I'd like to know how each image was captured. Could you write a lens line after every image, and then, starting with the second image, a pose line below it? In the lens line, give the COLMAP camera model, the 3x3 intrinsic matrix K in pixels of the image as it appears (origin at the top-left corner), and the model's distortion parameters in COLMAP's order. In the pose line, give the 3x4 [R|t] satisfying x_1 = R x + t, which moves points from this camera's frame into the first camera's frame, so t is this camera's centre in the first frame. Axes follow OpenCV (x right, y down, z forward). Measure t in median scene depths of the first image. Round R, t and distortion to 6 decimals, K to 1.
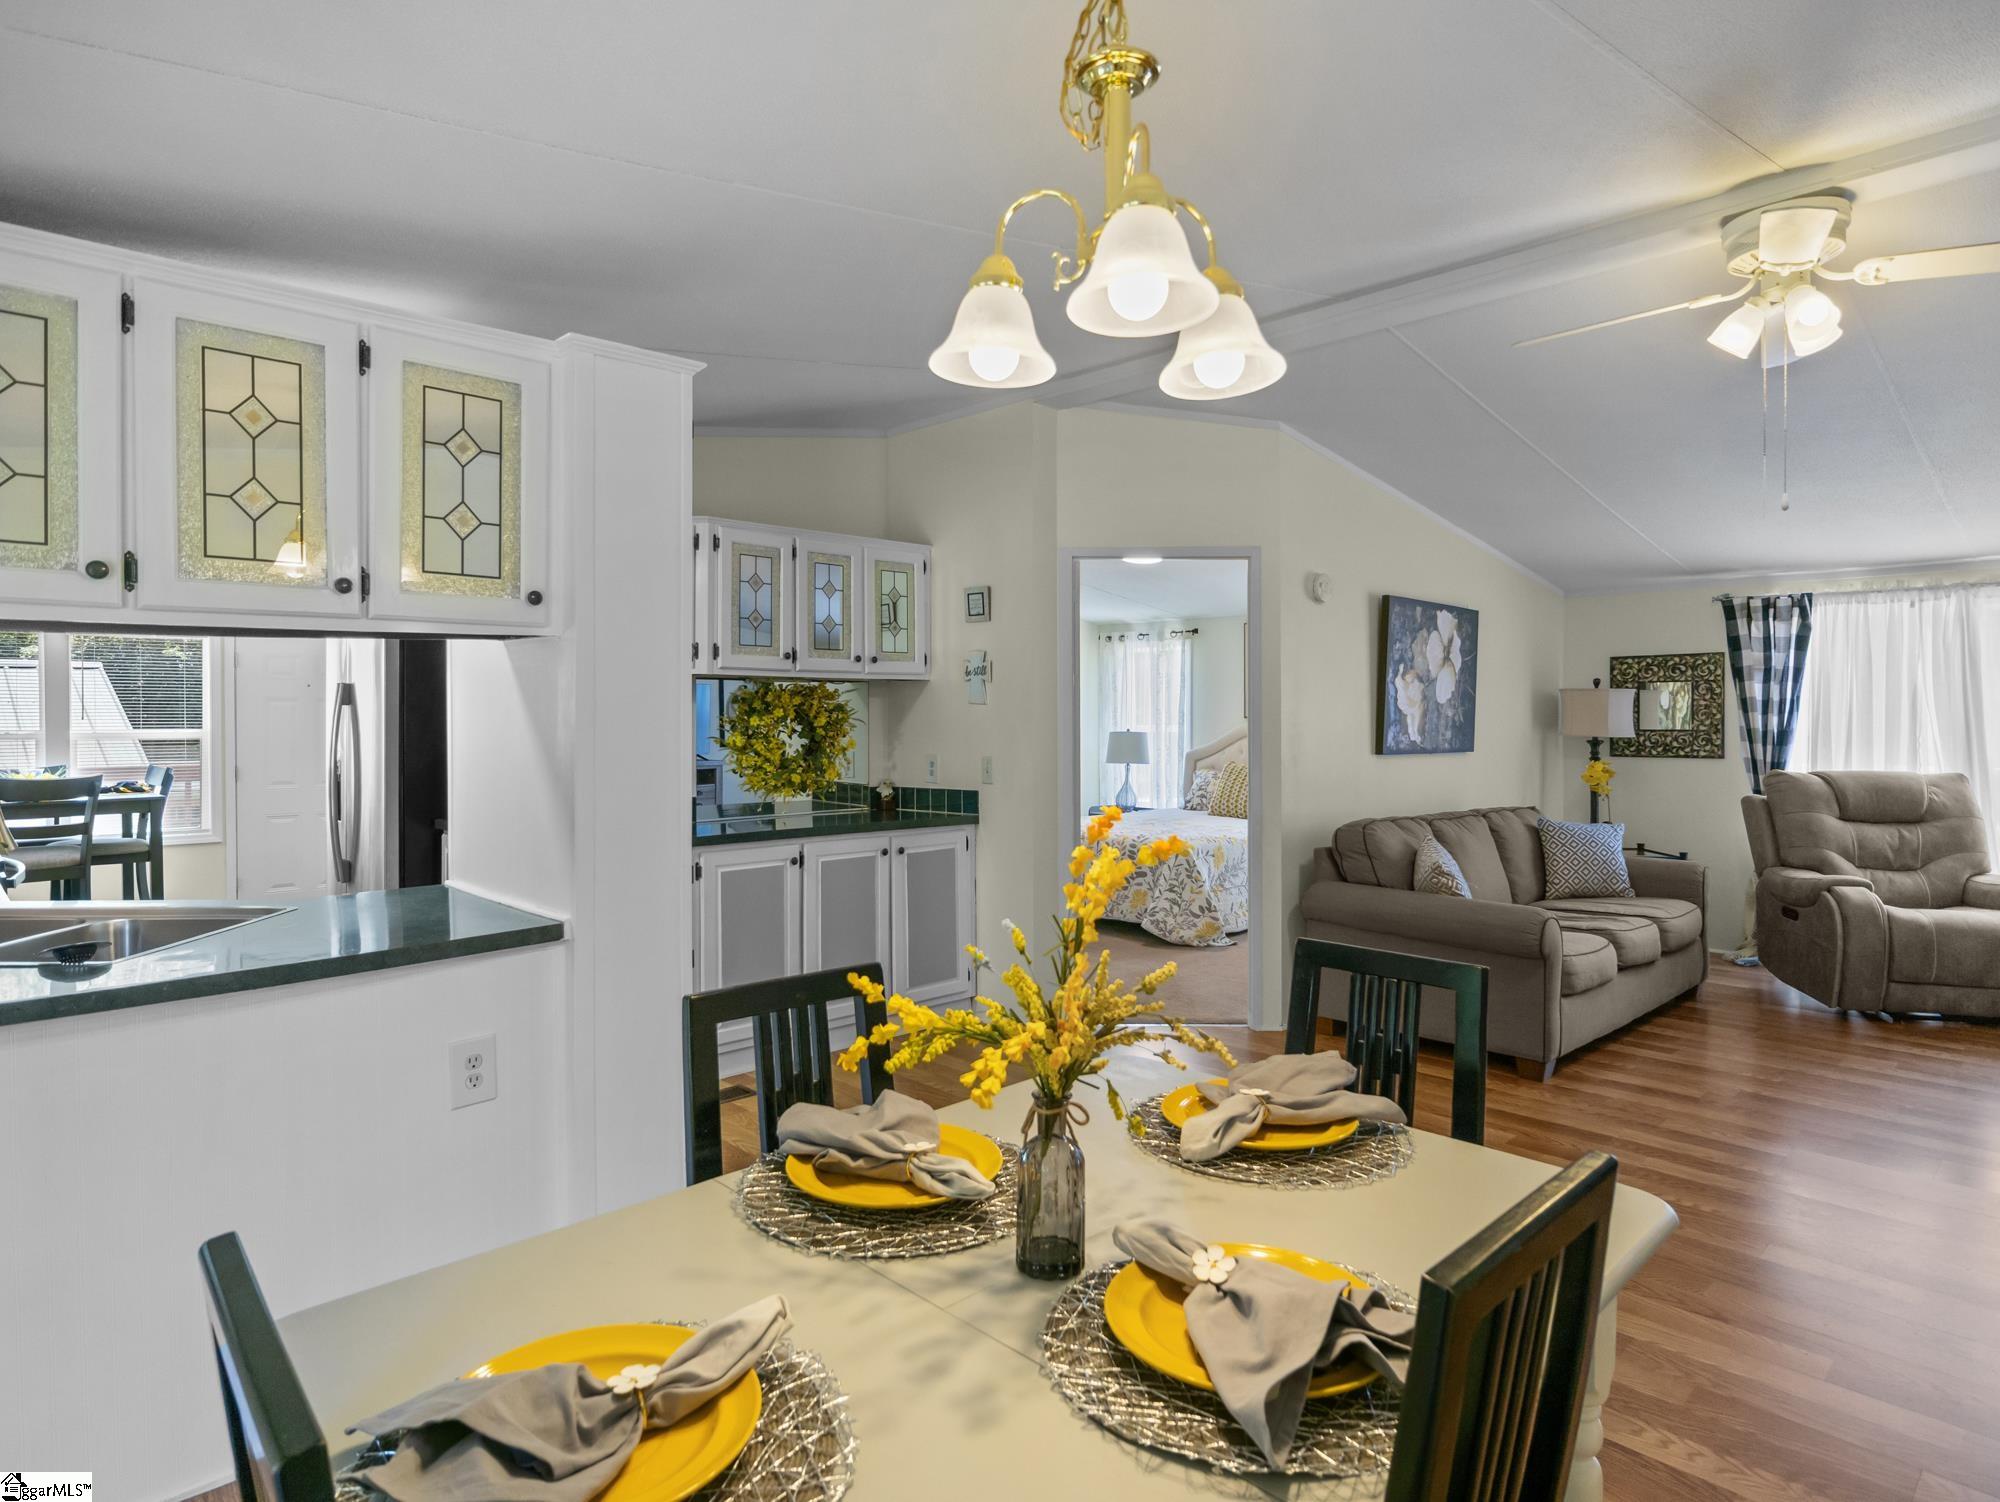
lens RADIAL K [[1143.0, 0, 994.6], [0, 1143.0, 725.7], [0, 0, 1]] dist [-0.011614, 0.001533]
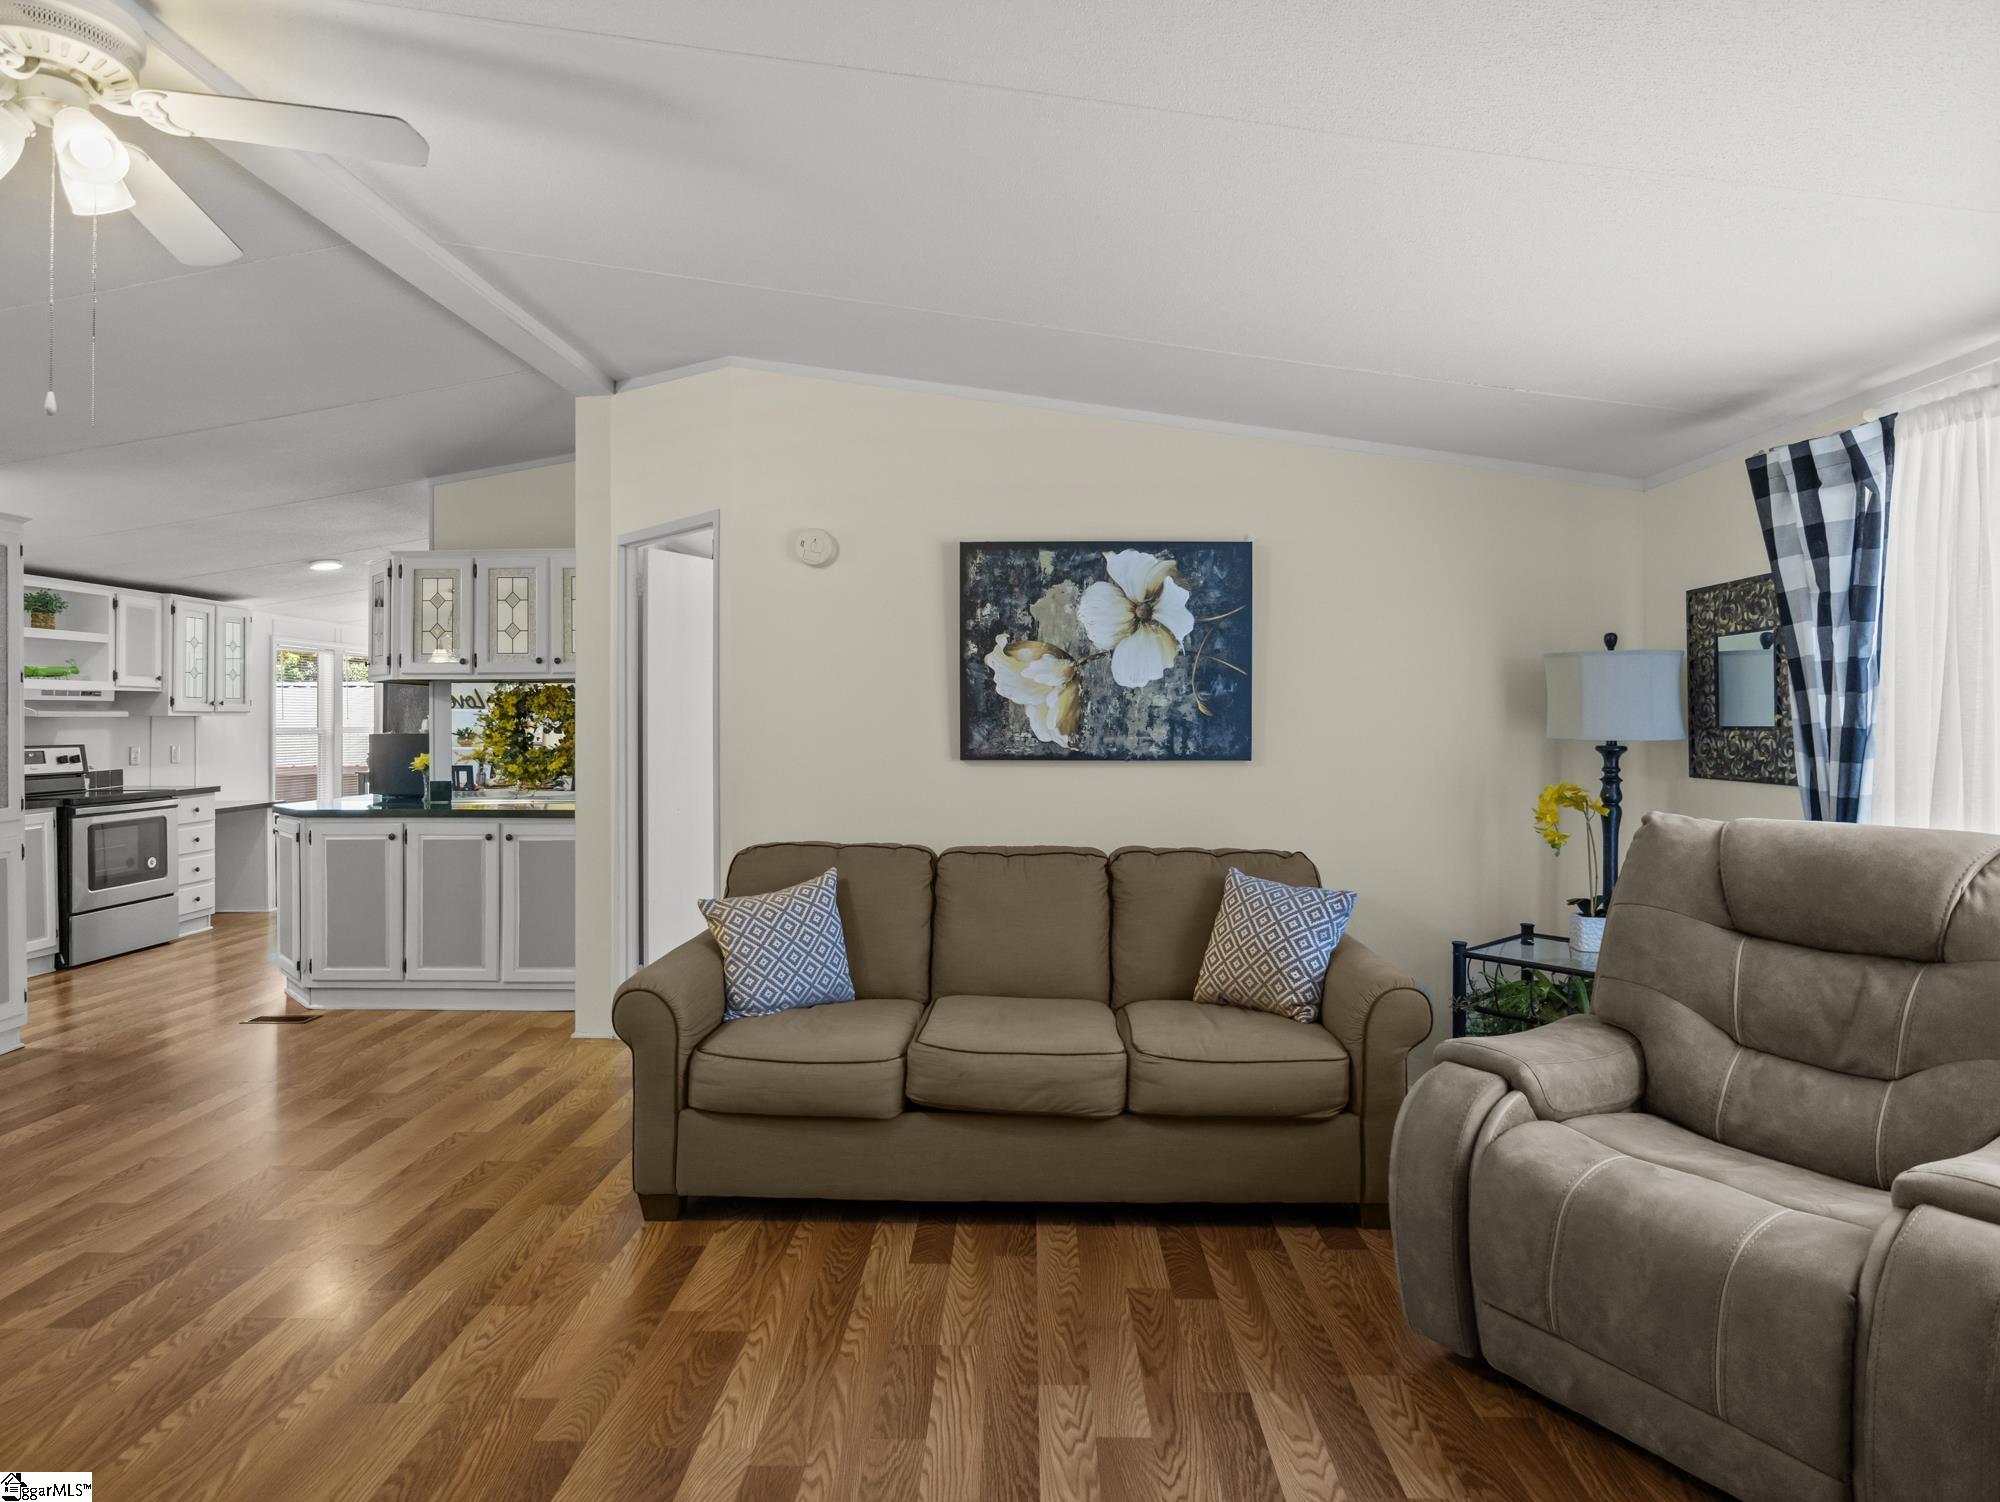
lens RADIAL K [[1139.2, 0, 1000.6], [0, 1139.2, 706.2], [0, 0, 1]] dist [-0.011160, 0.004065]
pose [[0.702406, -0.012143, -0.711673, 0.812927], [0.000630, 0.999865, -0.016438, 0.002715], [0.711776, 0.011098, 0.702319, 0.465490]]
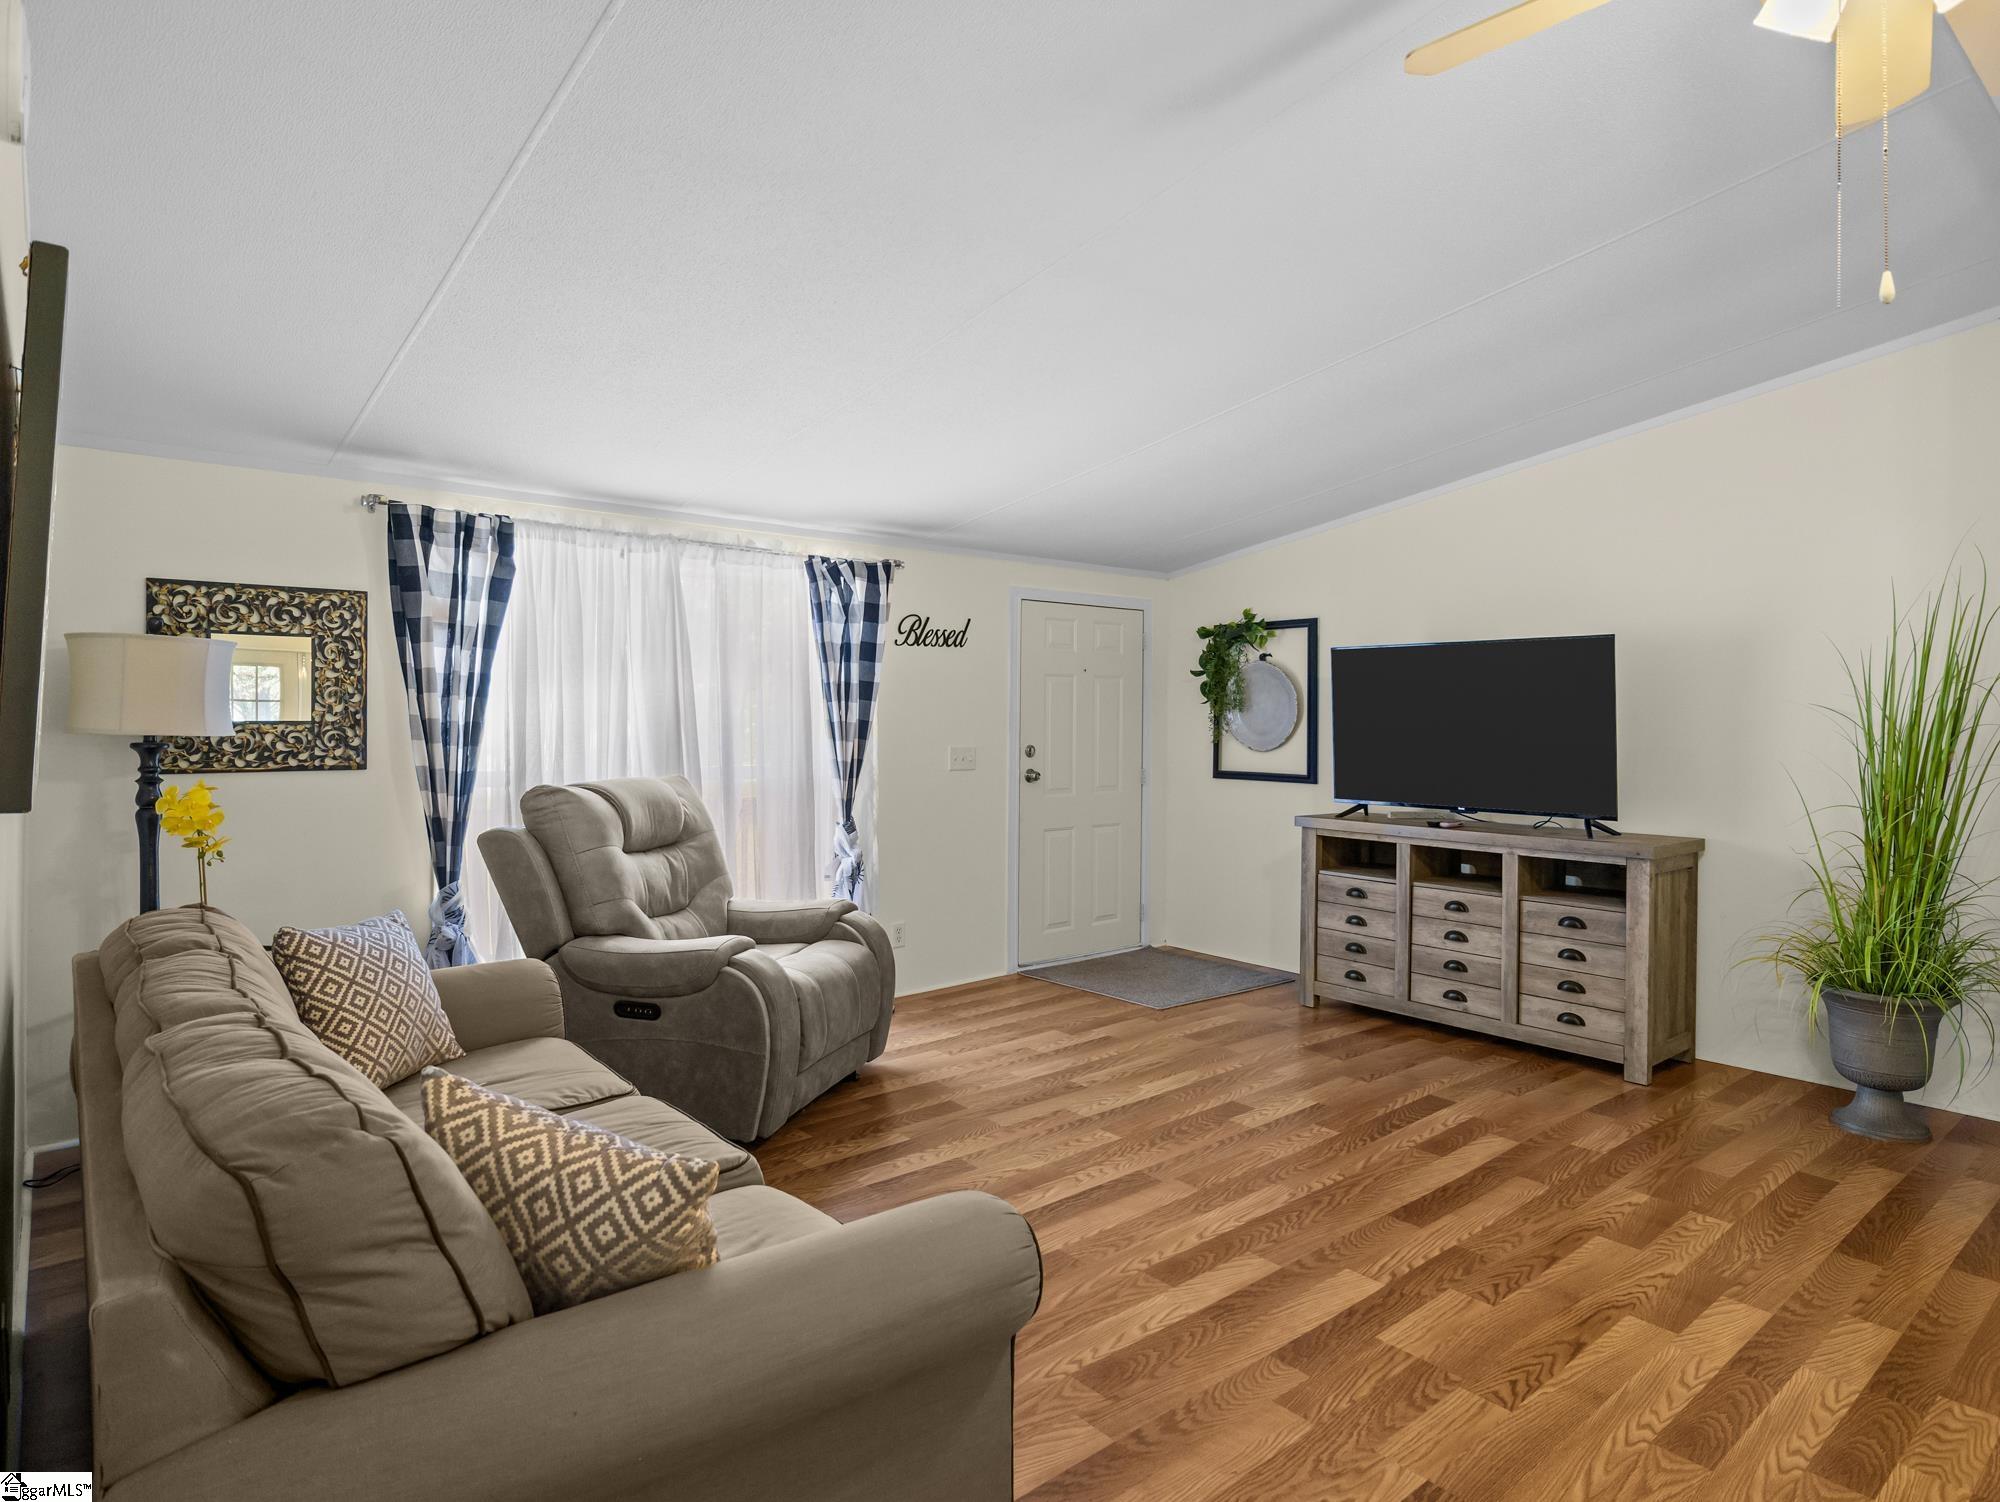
lens RADIAL K [[1137.5, 0, 1000.8], [0, 1137.5, 719.4], [0, 0, 1]] dist [-0.014553, 0.009970]
pose [[0.065594, 0.000313, 0.997846, 0.074252], [-0.002396, 0.999997, -0.000157, 0.002103], [-0.997844, -0.002381, 0.065594, 0.689595]]
